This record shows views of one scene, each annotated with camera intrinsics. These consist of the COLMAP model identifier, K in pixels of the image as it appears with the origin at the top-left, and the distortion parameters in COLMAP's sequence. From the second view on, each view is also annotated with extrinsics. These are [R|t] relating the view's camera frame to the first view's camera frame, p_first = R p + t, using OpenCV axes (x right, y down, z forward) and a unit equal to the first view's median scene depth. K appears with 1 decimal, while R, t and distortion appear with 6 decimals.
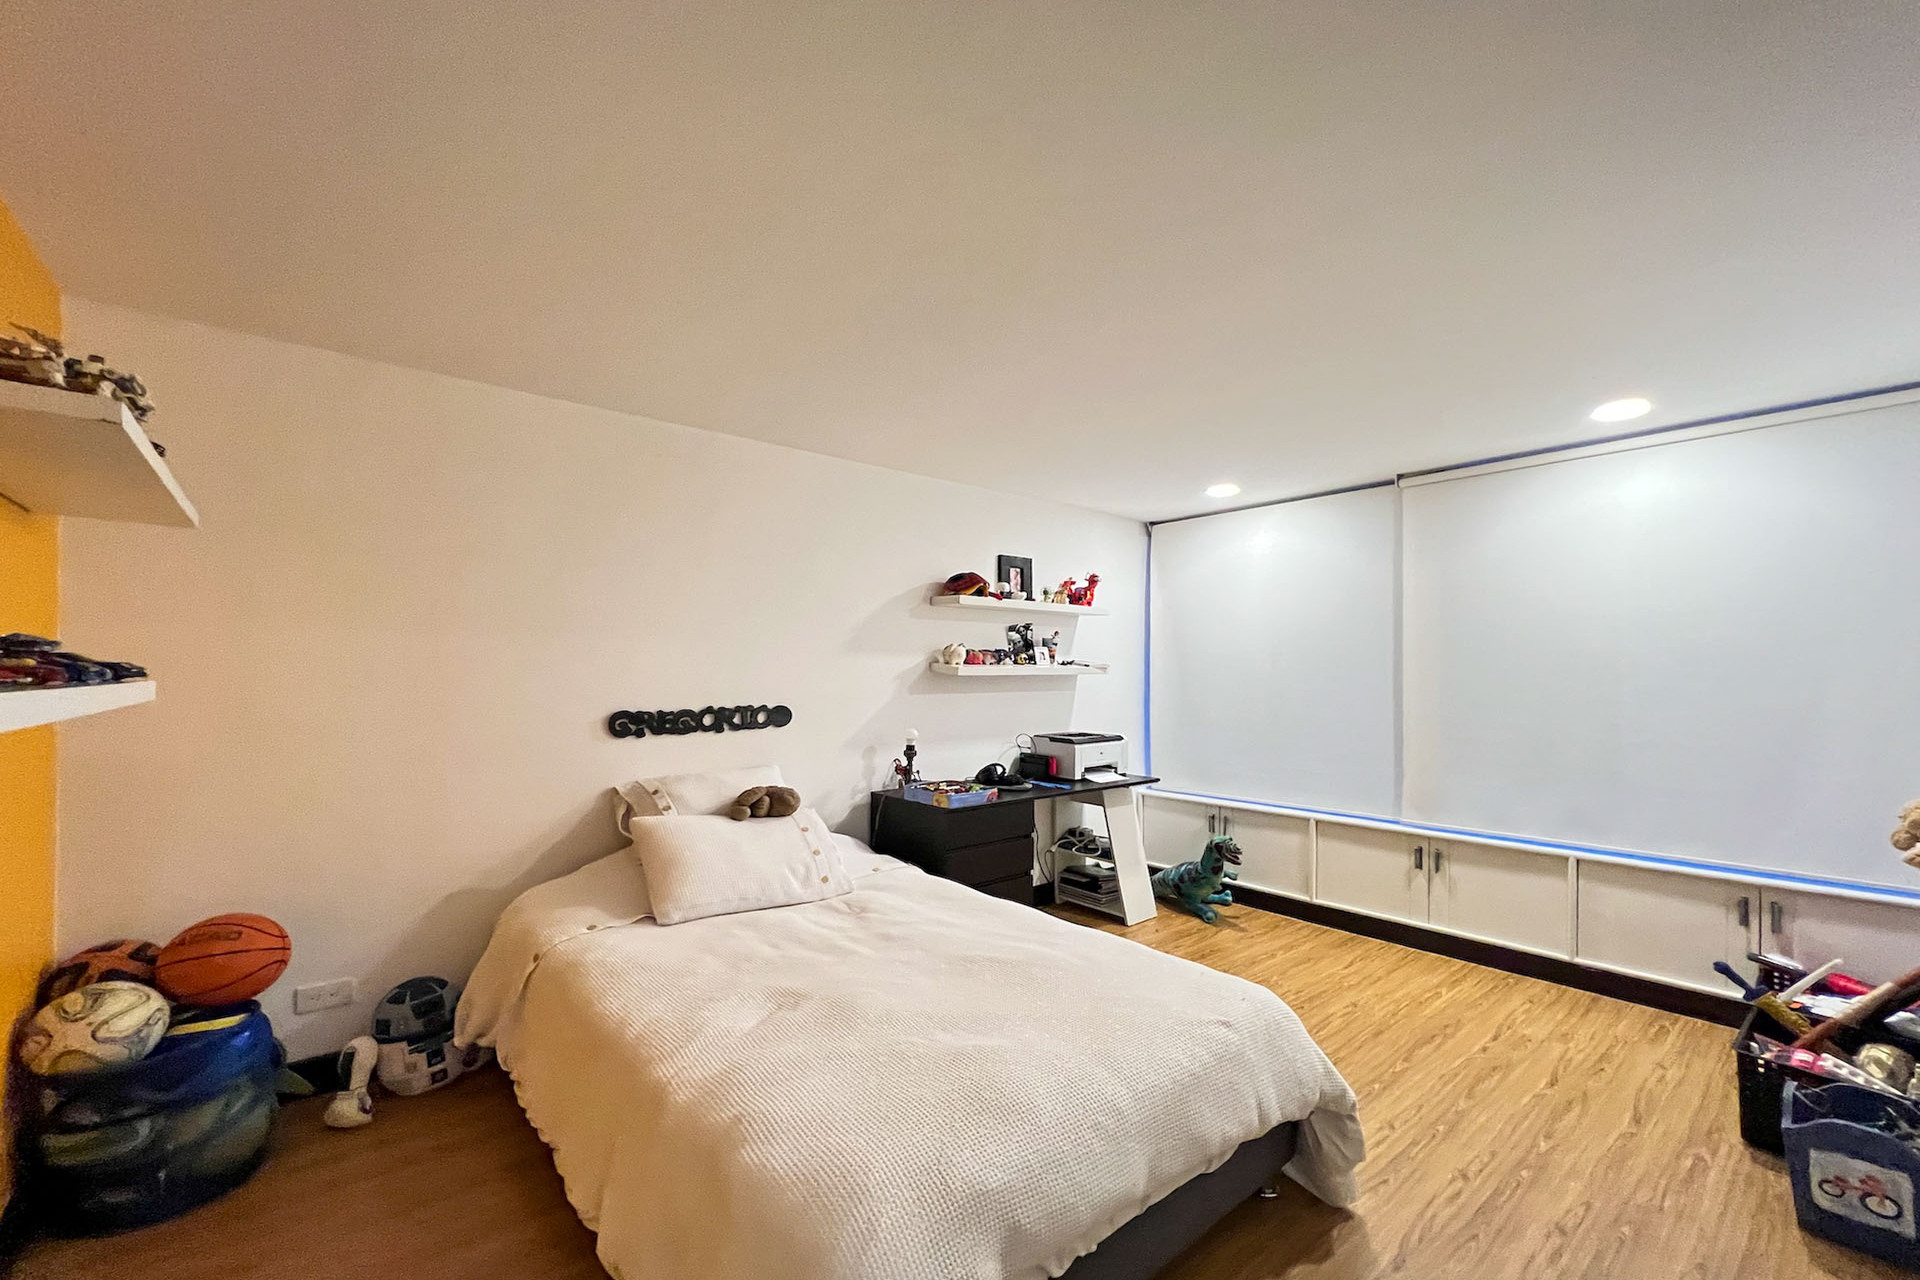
lens RADIAL K [[779.5, 0, 964.5], [0, 779.5, 669.9], [0, 0, 1]] dist [-0.000819, -0.000323]
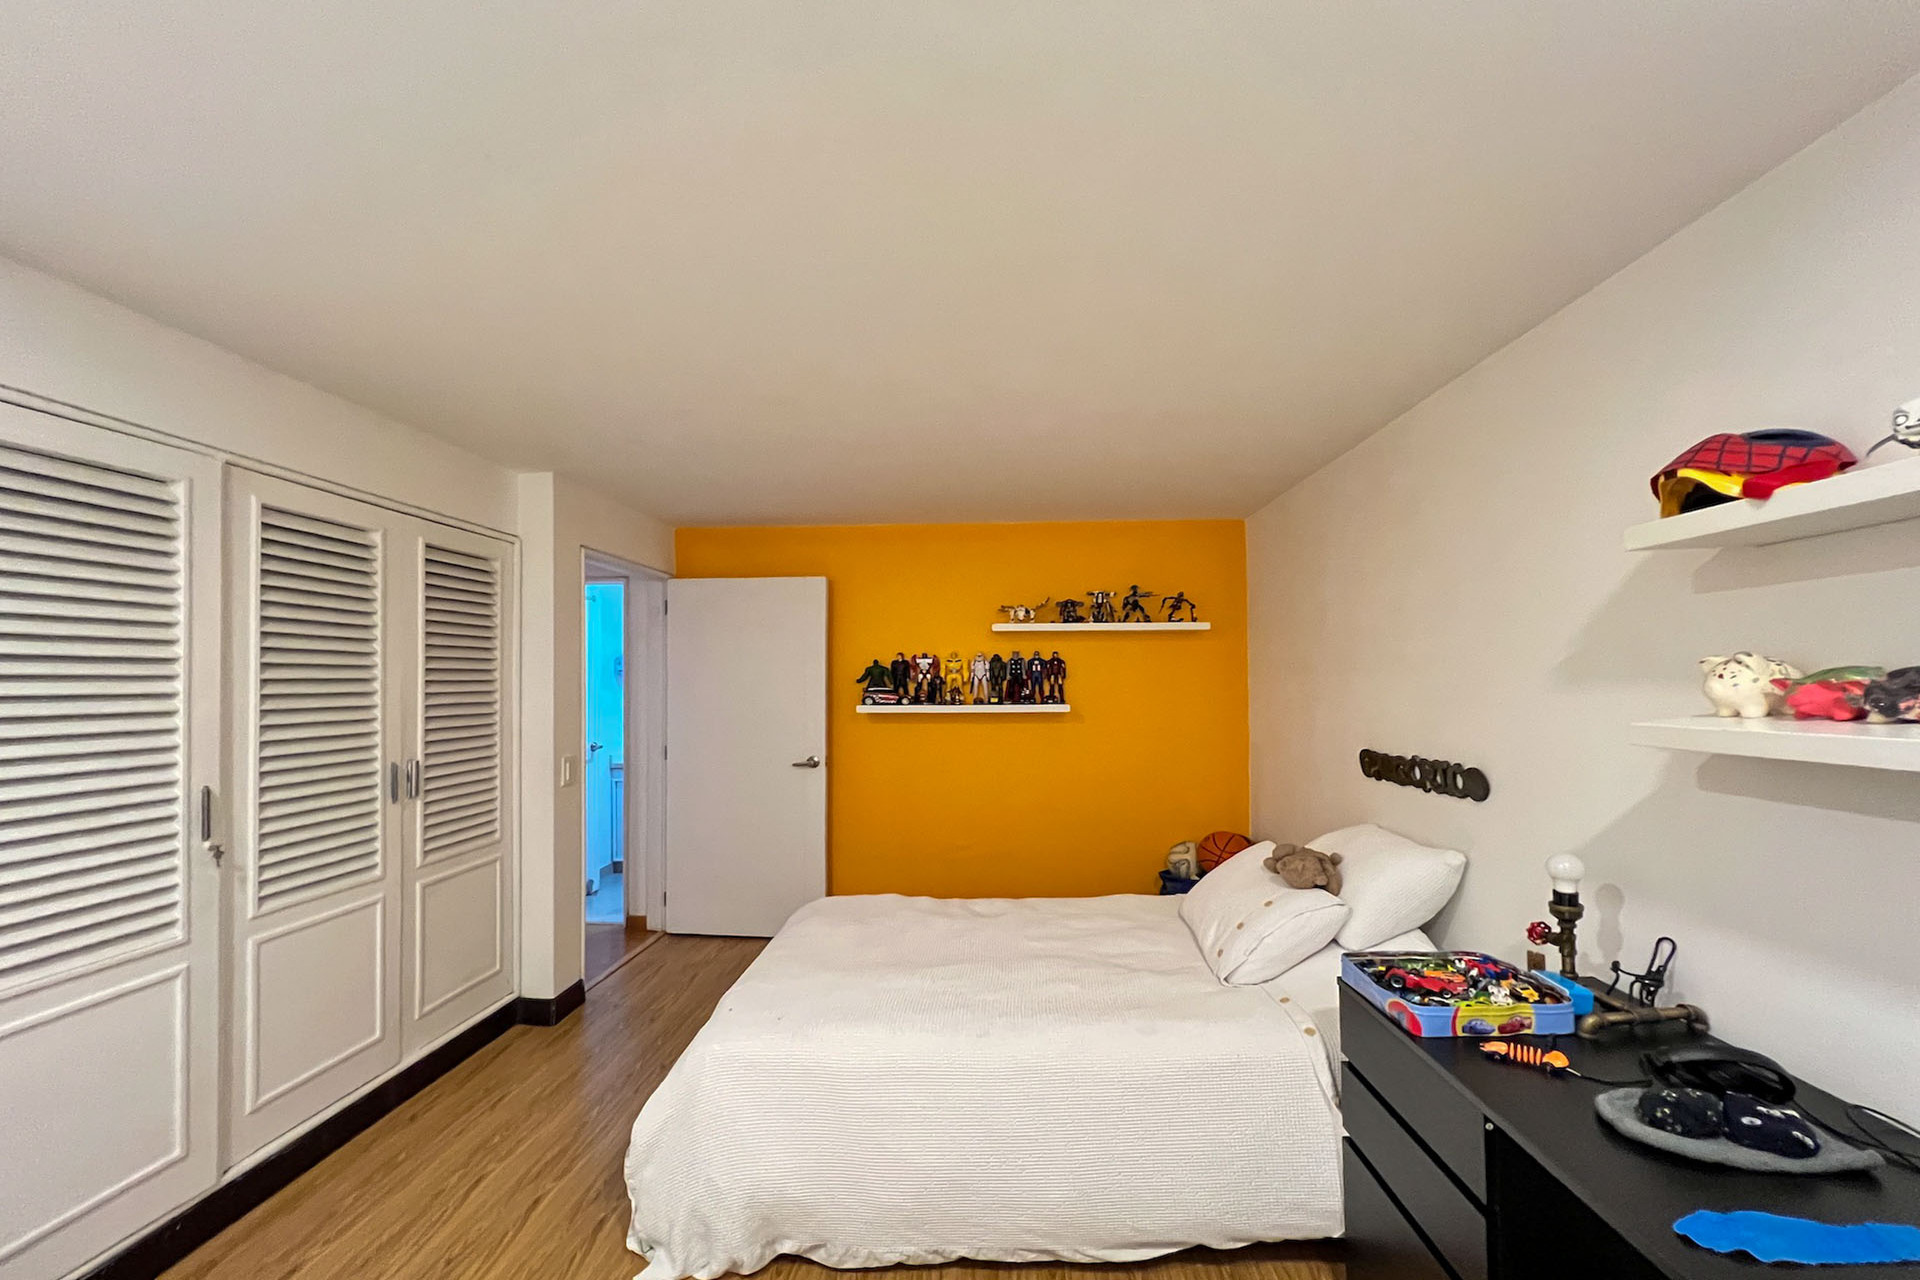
lens RADIAL K [[779.5, 0, 964.5], [0, 779.5, 669.9], [0, 0, 1]] dist [-0.000819, -0.000323]
pose [[-0.690257, -0.016133, -0.723384, 0.550781], [-0.001250, 0.999776, -0.021104, -0.022903], [0.723563, -0.013663, -0.690123, 1.182270]]
